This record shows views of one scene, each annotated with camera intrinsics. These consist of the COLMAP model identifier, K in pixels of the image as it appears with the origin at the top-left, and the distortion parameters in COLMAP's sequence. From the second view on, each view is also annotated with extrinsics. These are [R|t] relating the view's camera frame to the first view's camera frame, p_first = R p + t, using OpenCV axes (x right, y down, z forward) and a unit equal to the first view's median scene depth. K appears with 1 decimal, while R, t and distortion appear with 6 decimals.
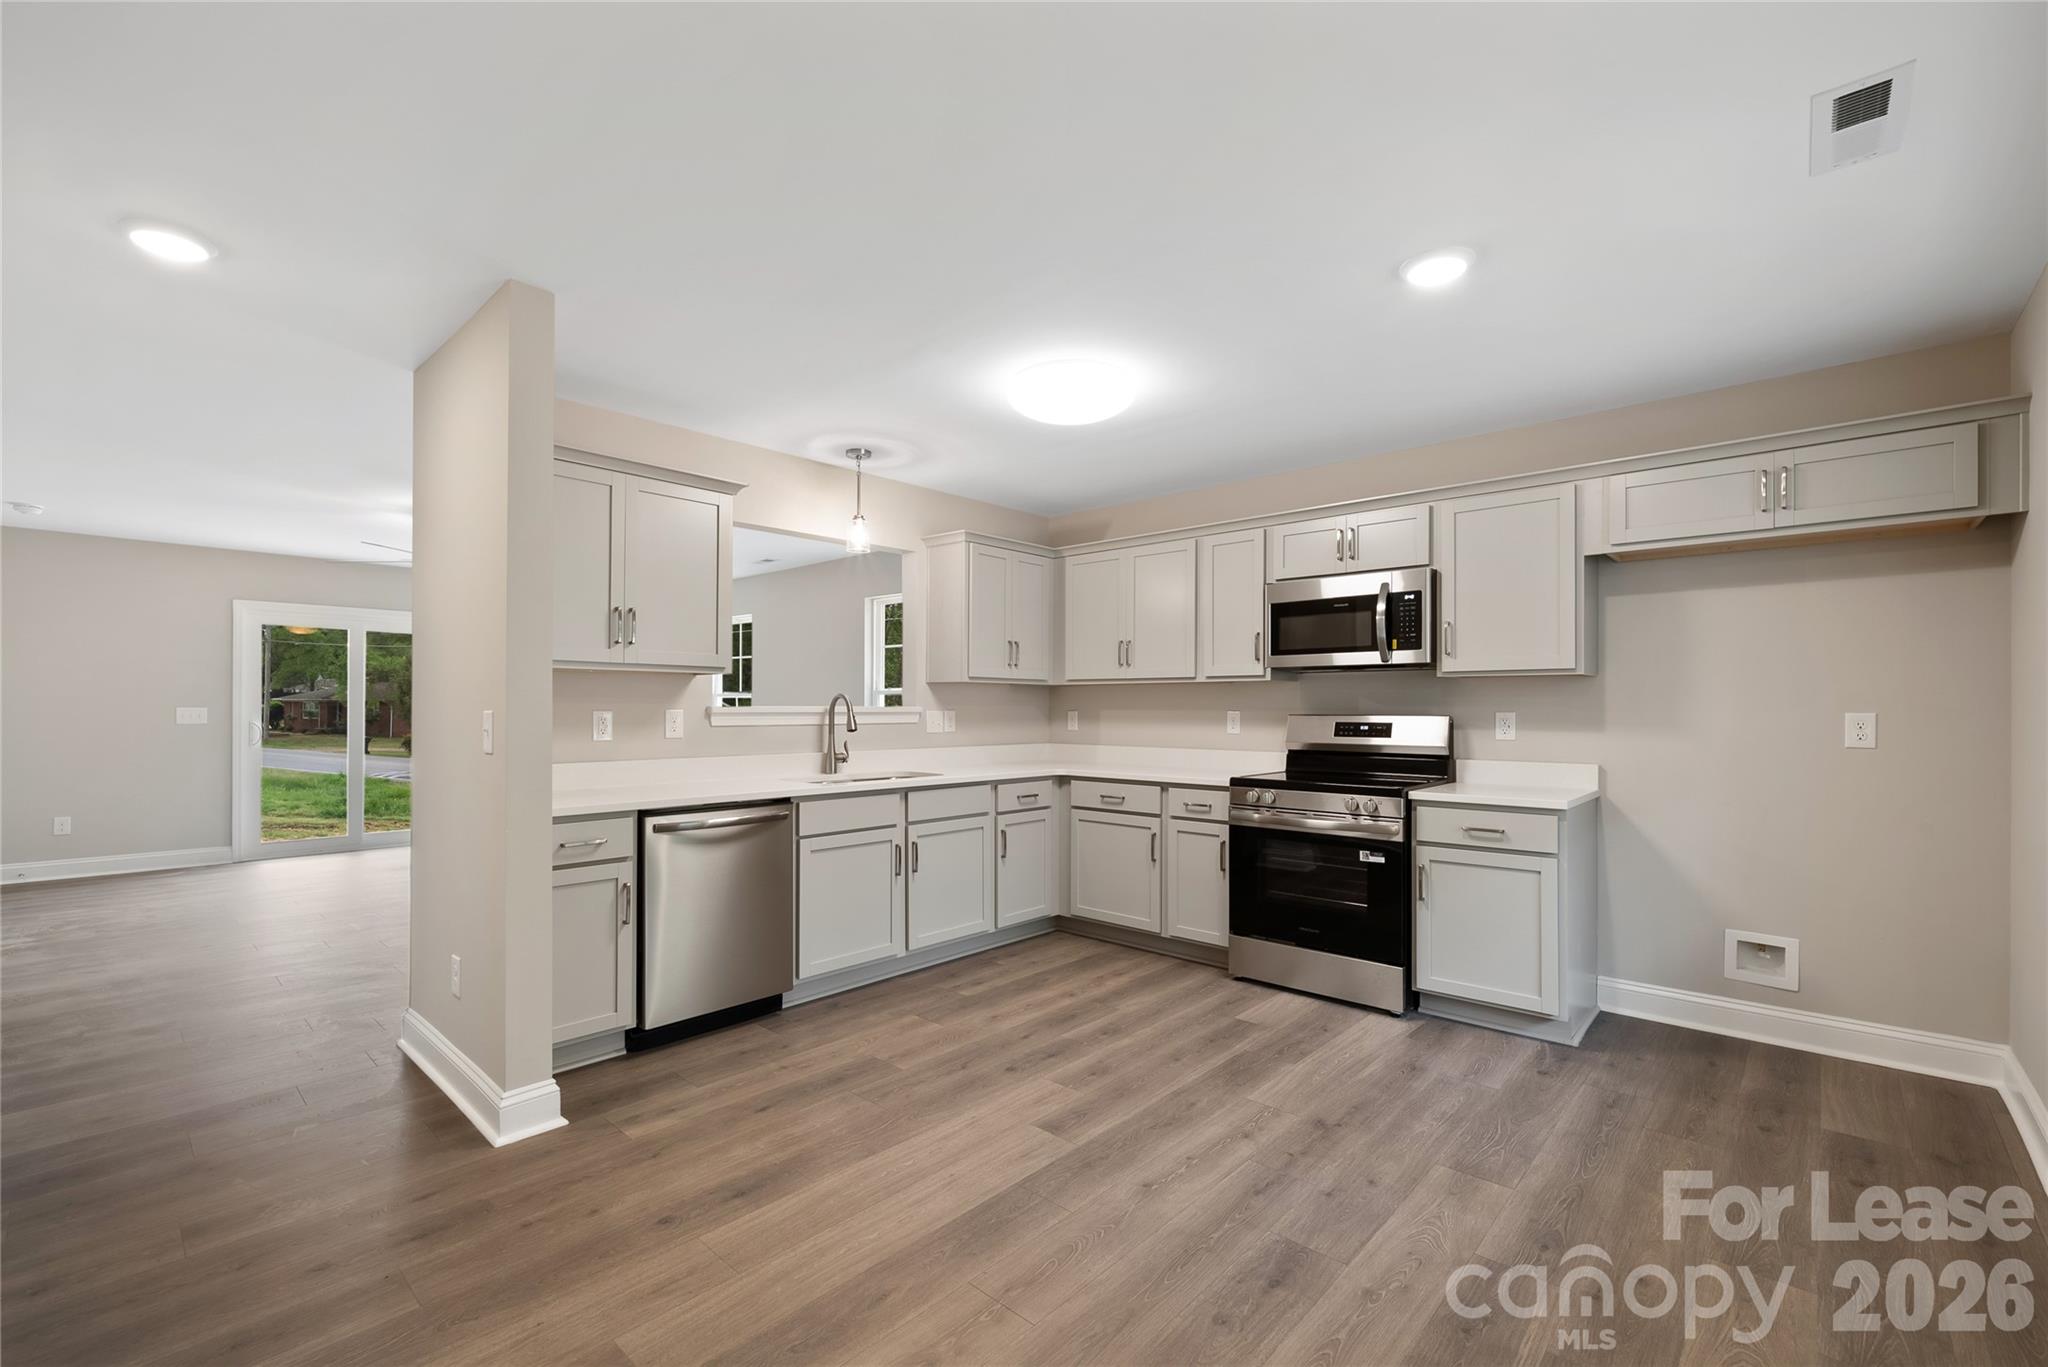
lens RADIAL K [[878.4, 0, 1019.0], [0, 878.4, 694.2], [0, 0, 1]] dist [-0.003027, -0.000166]
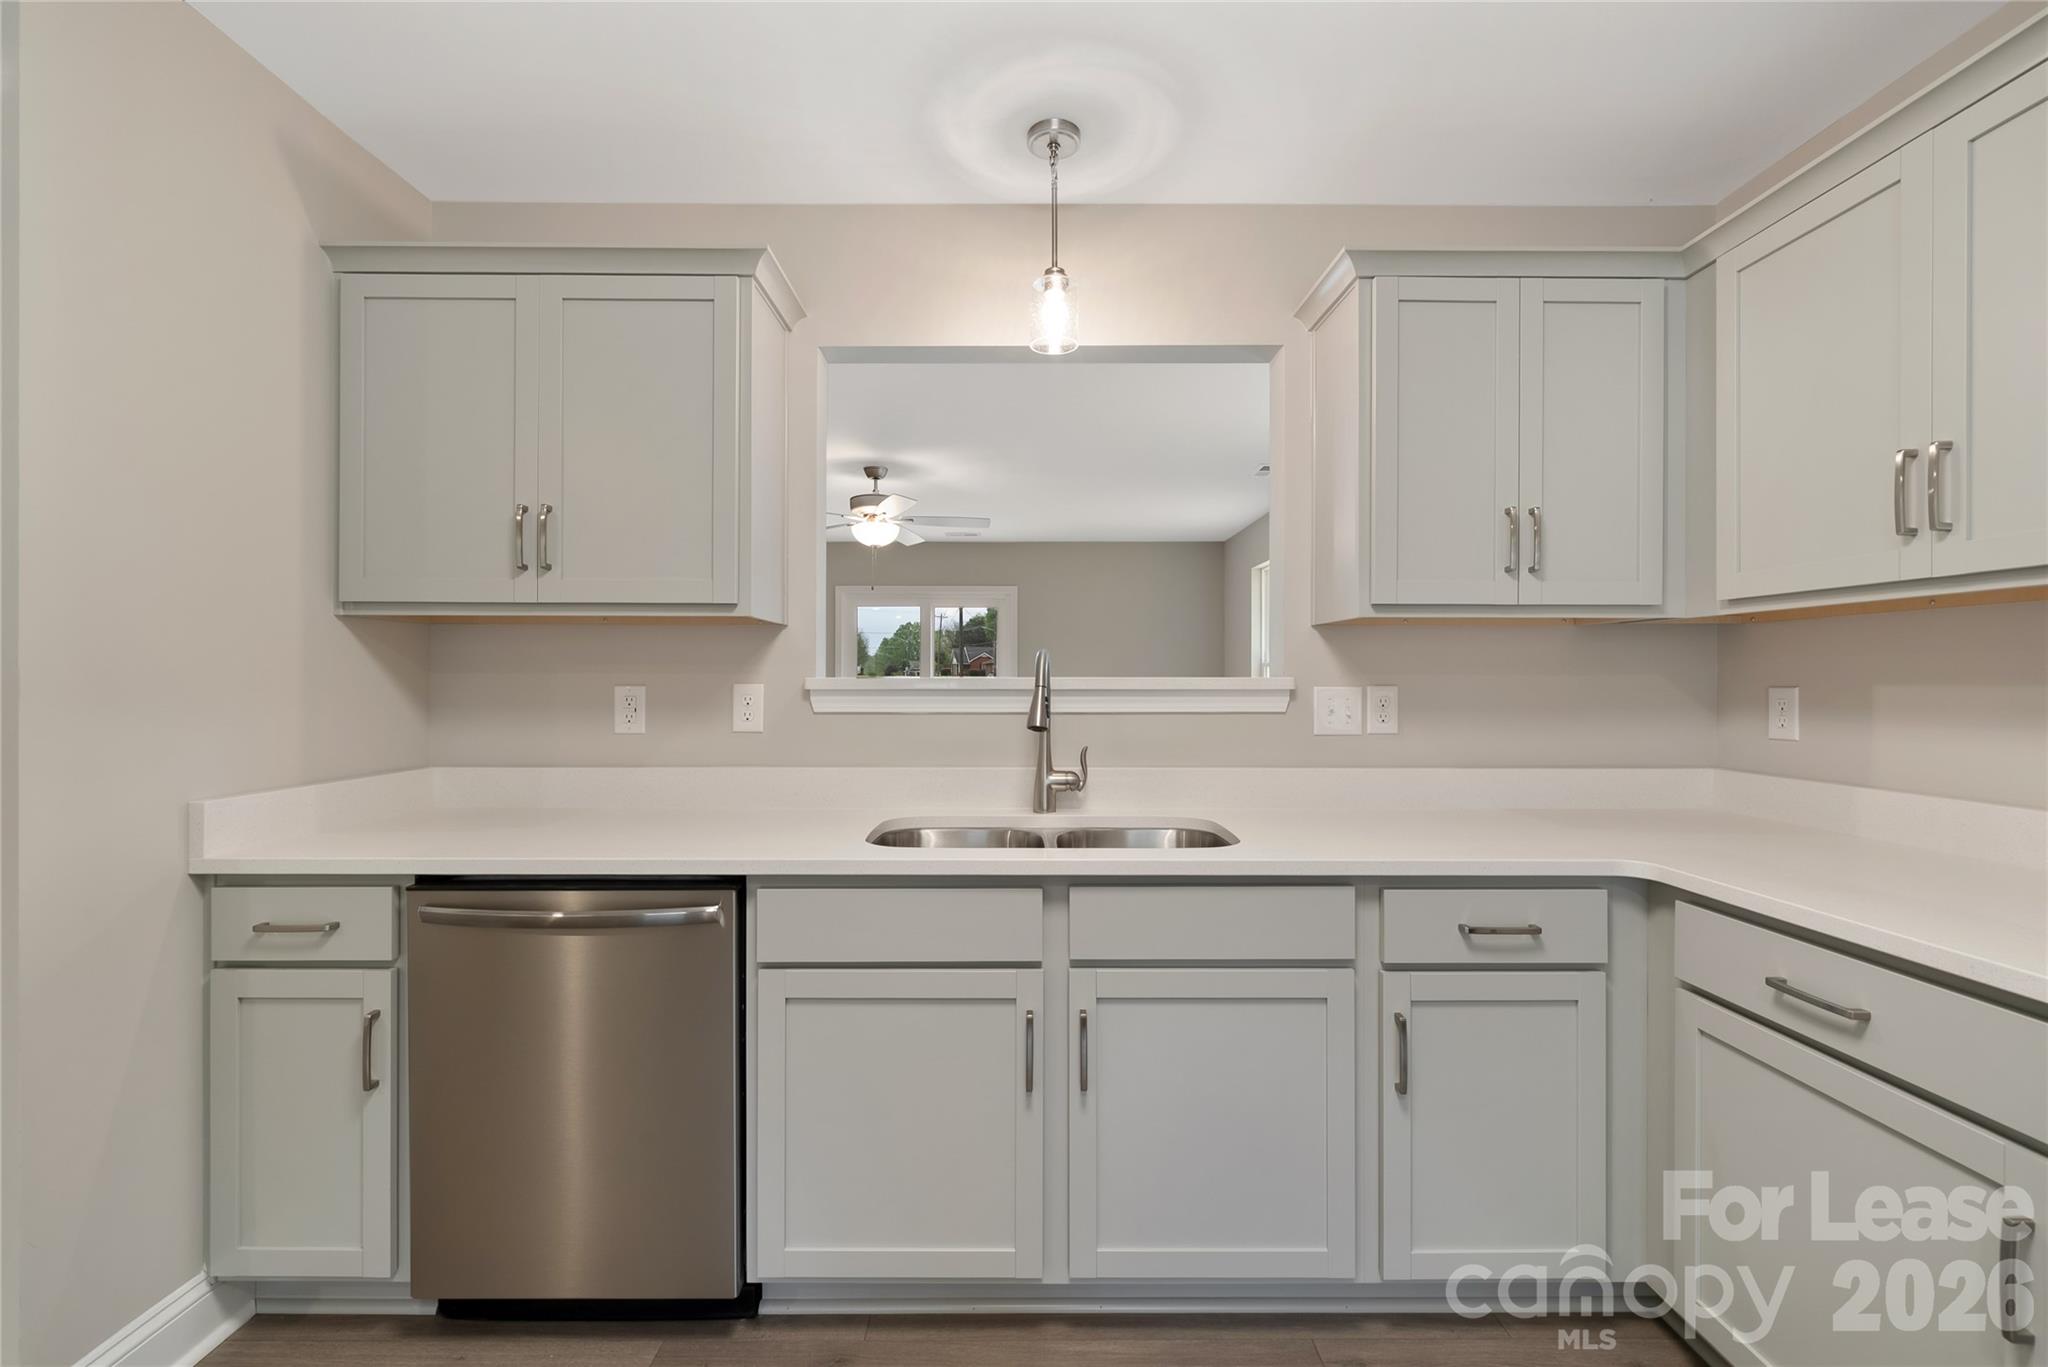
lens RADIAL K [[871.4, 0, 1023.5], [0, 871.4, 675.7], [0, 0, 1]] dist [-0.001279, -0.000284]
pose [[0.678870, -0.005894, -0.734234, 0.146511], [0.012988, 0.999908, 0.003982, 0.011111], [0.734143, -0.012239, 0.678884, 0.667808]]
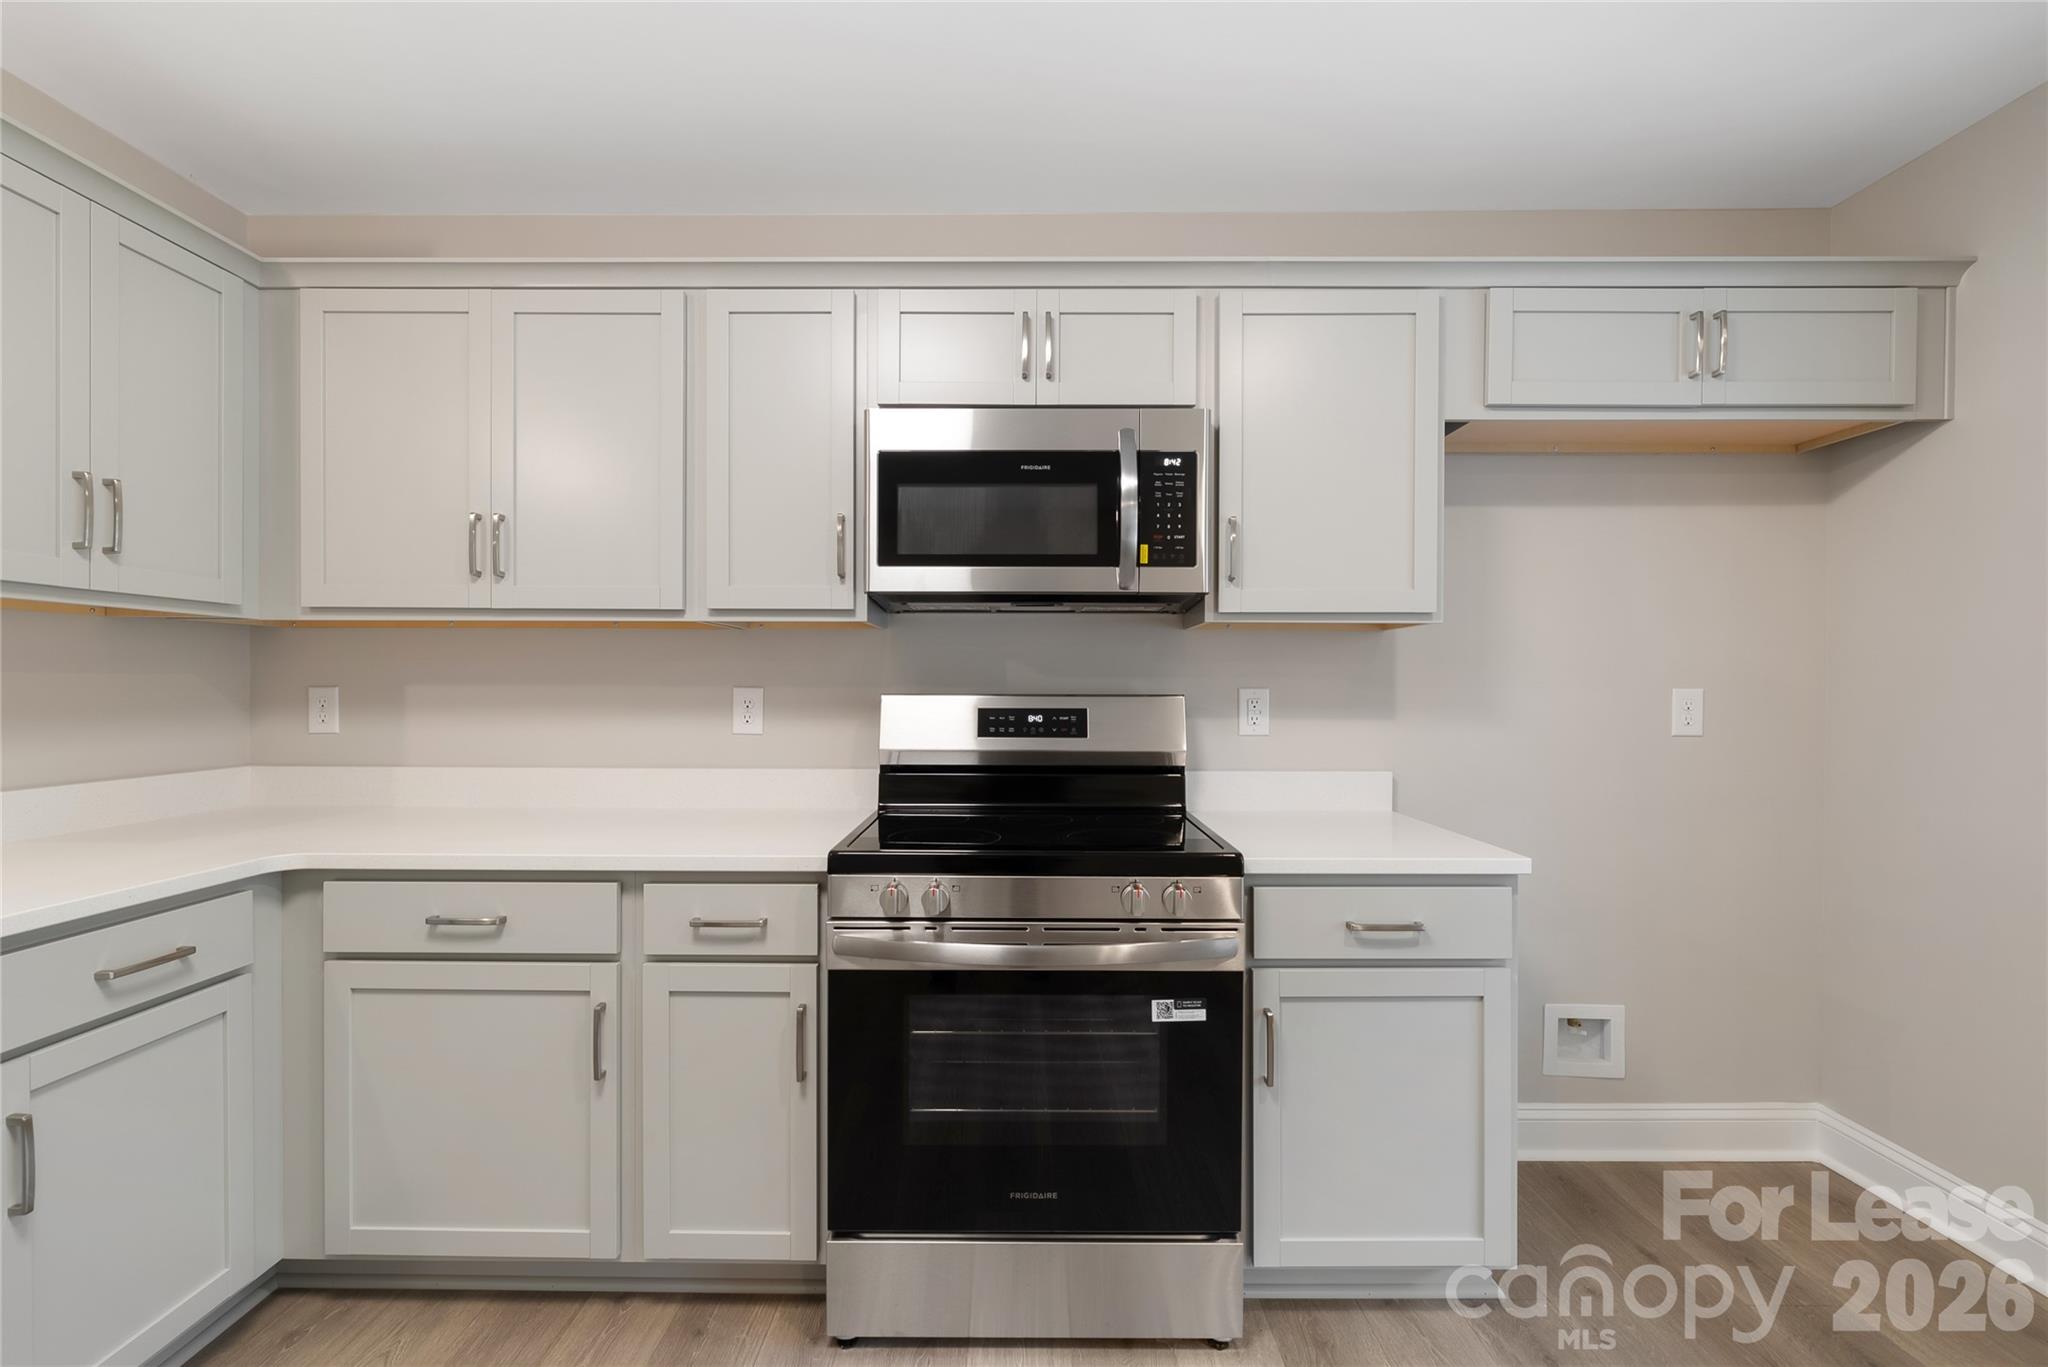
lens RADIAL K [[878.4, 0, 1019.0], [0, 878.4, 694.2], [0, 0, 1]] dist [-0.003027, -0.000166]
pose [[0.740039, -0.007239, 0.672525, 0.032828], [-0.012230, 0.999632, 0.024218, 0.010763], [-0.672453, -0.026147, 0.739678, 0.608070]]
